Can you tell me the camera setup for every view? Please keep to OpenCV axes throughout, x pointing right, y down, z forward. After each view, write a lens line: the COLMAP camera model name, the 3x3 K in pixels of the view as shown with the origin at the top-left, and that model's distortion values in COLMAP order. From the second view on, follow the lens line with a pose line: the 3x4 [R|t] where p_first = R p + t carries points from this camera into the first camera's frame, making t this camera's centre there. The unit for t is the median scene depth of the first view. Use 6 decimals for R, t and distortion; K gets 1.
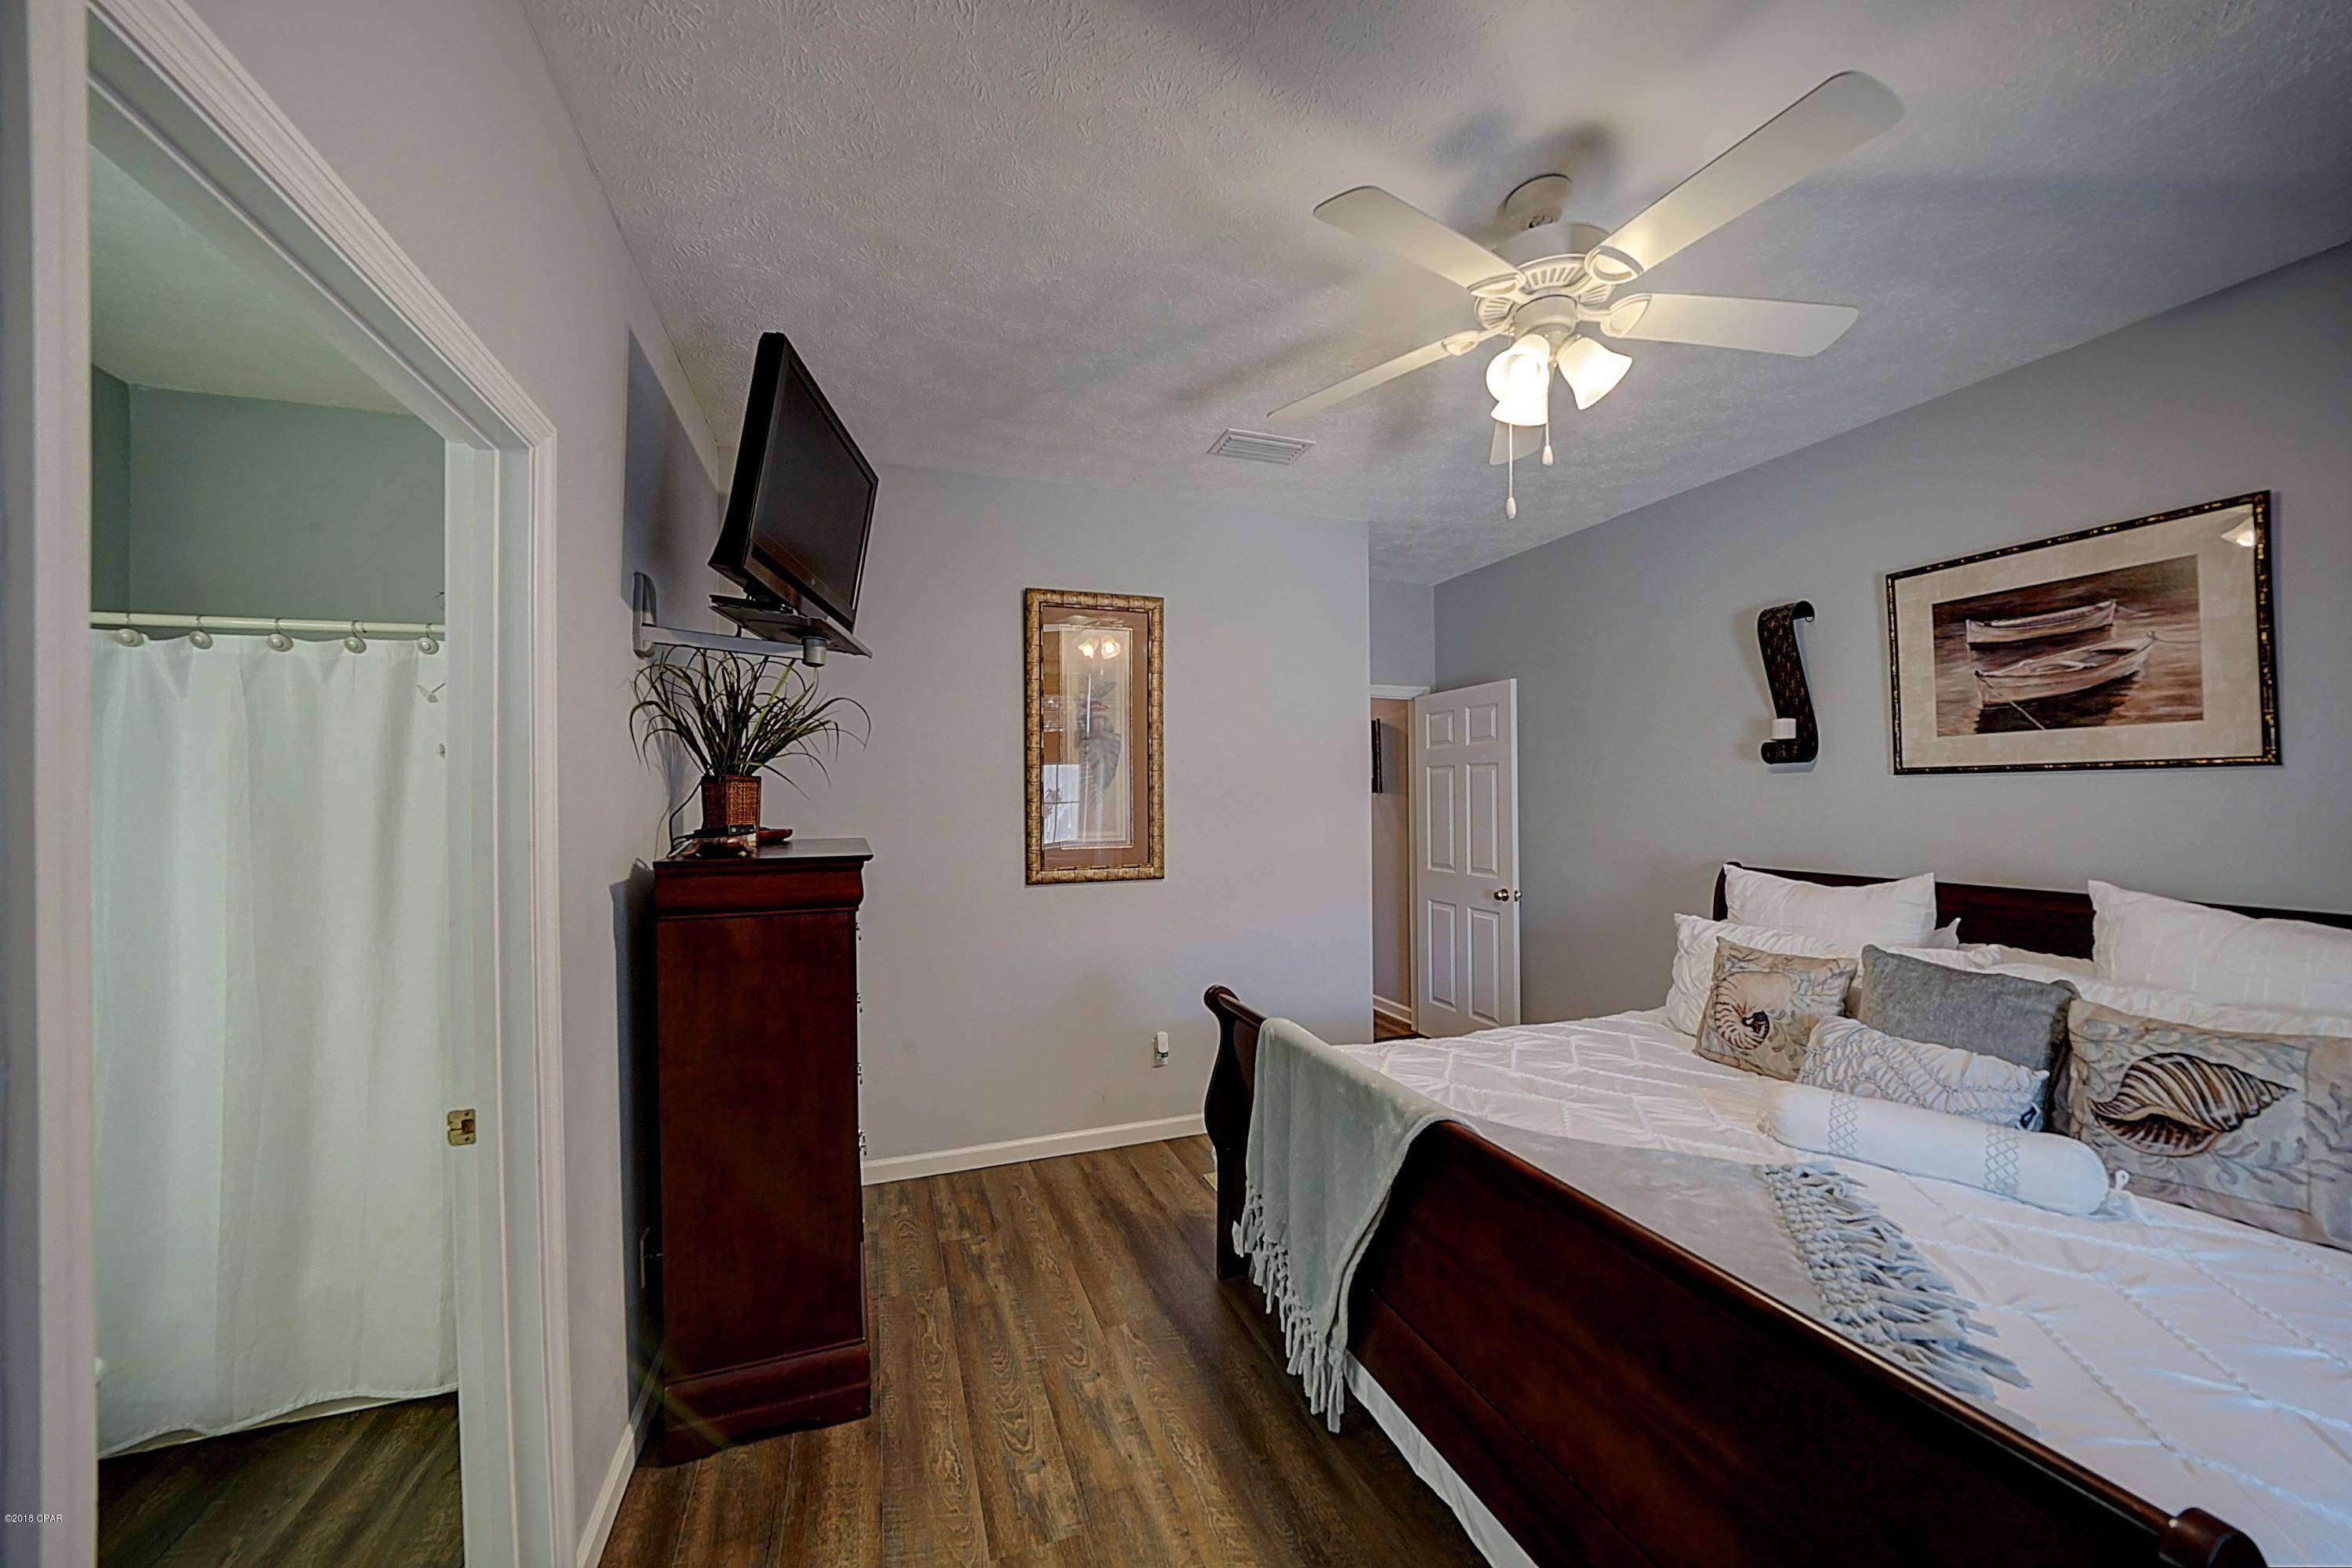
lens RADIAL K [[821.6, 0, 1166.7], [0, 821.6, 793.7], [0, 0, 1]] dist [-0.026310, 0.004271]
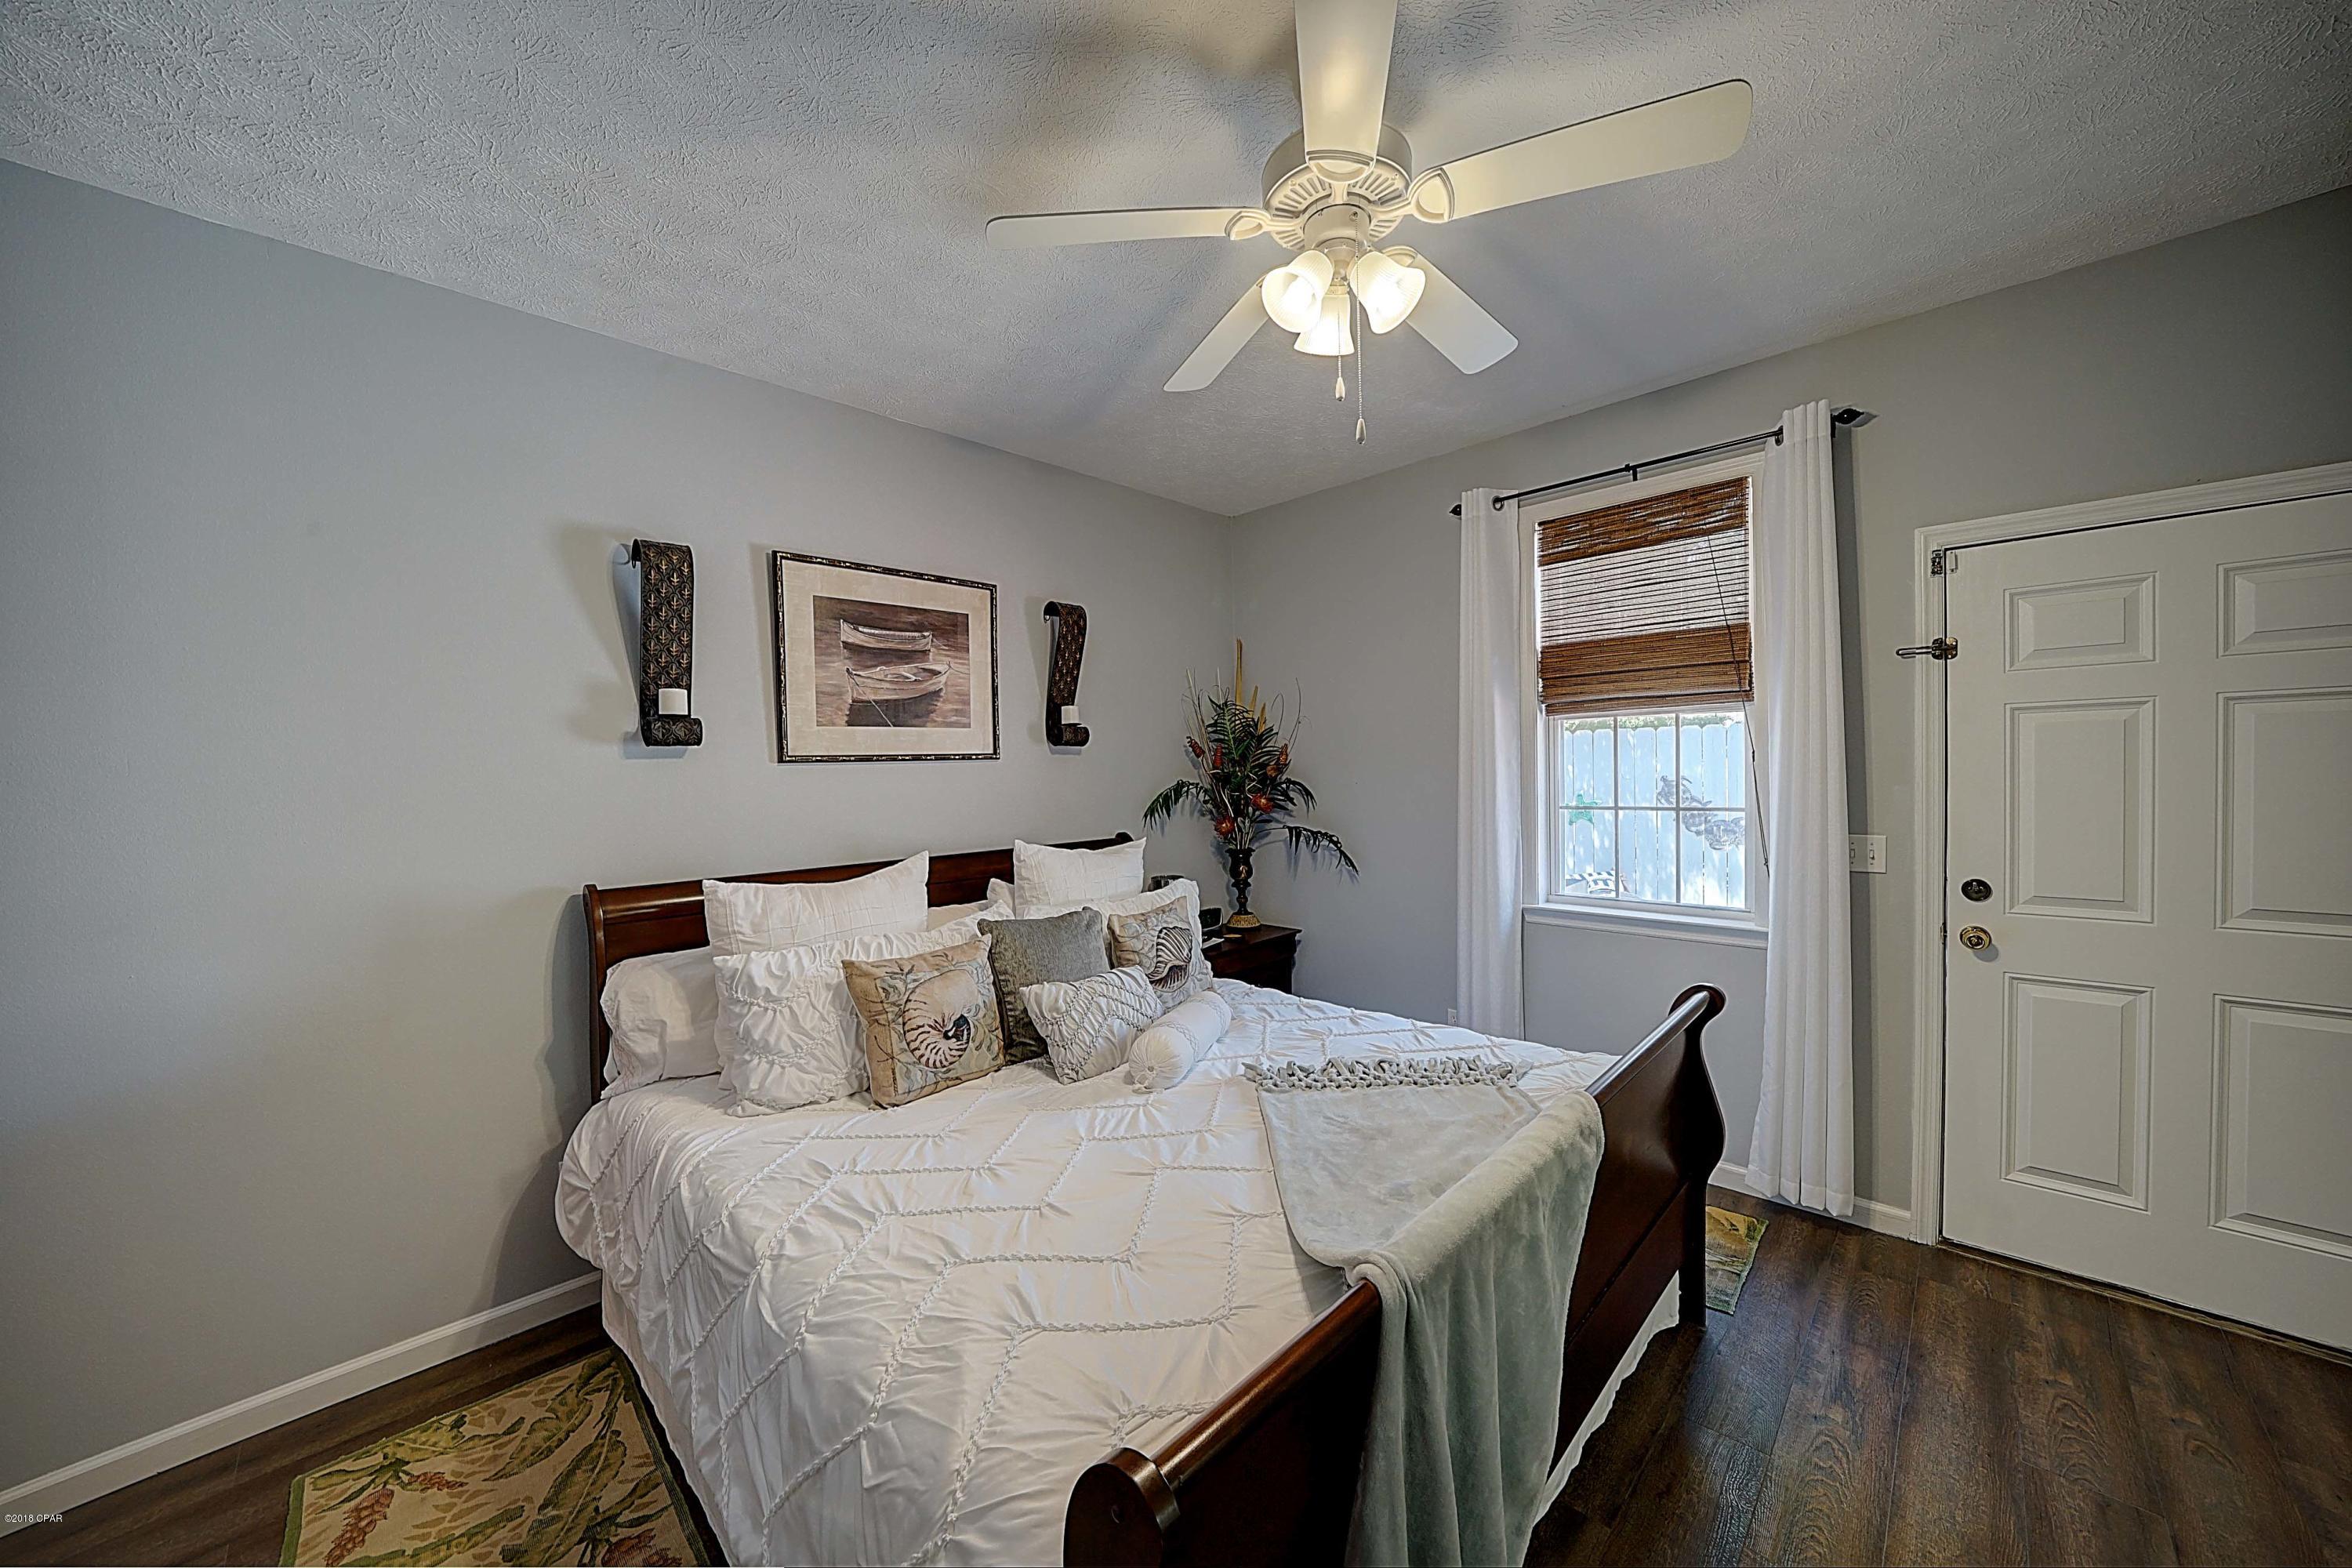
lens RADIAL K [[821.6, 0, 1166.7], [0, 821.6, 793.7], [0, 0, 1]] dist [-0.026310, 0.004271]
pose [[-0.425774, -0.010238, 0.904772, -0.193850], [0.026071, 0.999382, 0.023578, 0.002544], [-0.904454, 0.033627, -0.425244, 1.144360]]
